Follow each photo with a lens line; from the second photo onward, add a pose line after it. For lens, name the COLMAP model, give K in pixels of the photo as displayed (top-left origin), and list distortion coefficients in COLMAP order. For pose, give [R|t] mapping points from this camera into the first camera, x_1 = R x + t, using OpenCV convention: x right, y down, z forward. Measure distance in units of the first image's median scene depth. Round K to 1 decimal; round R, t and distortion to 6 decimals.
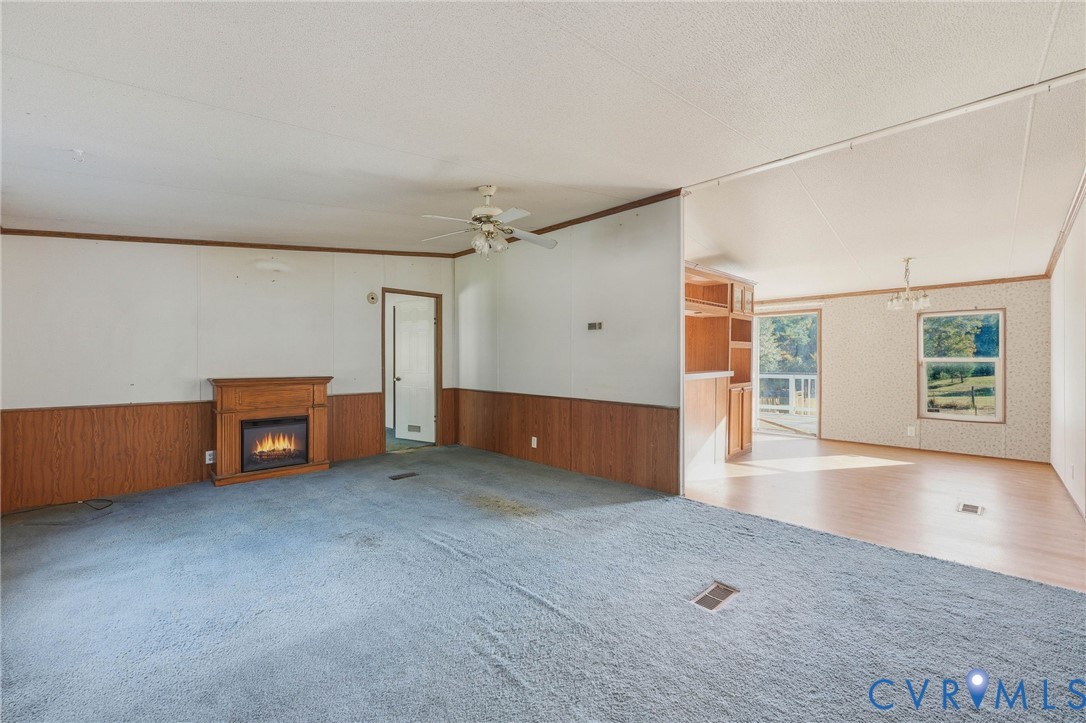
lens RADIAL K [[427.7, 0, 541.4], [0, 427.7, 356.3], [0, 0, 1]] dist [-0.002360, -0.000223]
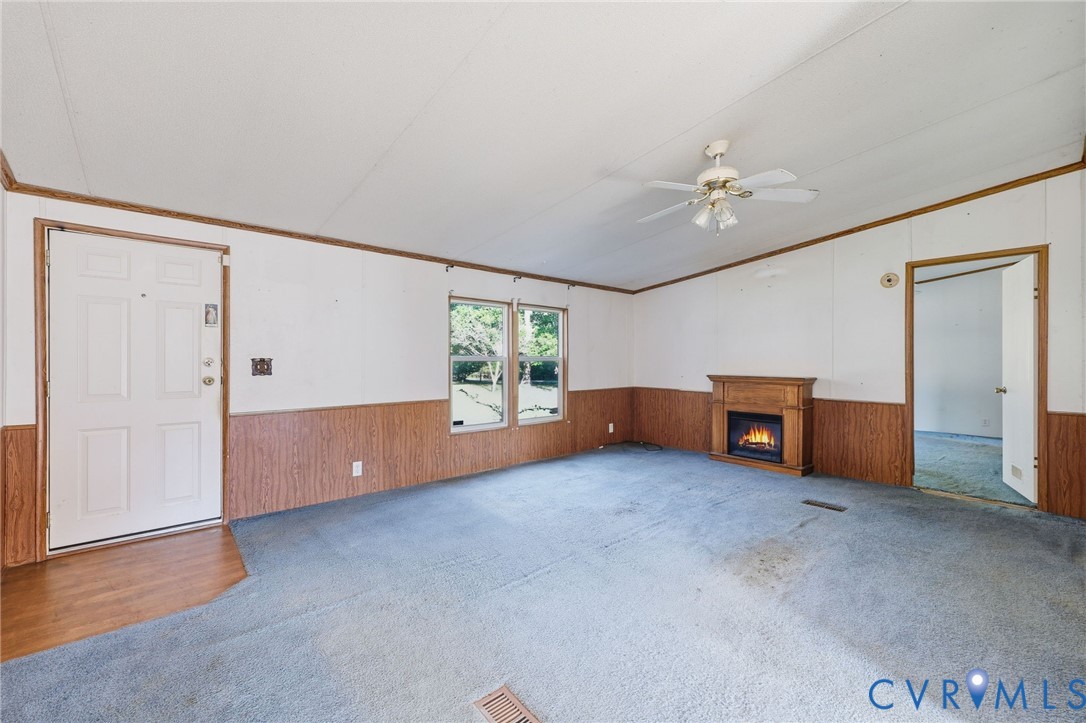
lens RADIAL K [[427.7, 0, 541.4], [0, 427.7, 356.3], [0, 0, 1]] dist [-0.002360, -0.000223]
pose [[-0.040888, -0.008942, -0.999124, 0.629241], [0.008033, 0.999925, -0.009278, 0.005243], [0.999131, -0.008406, -0.040813, 0.634071]]
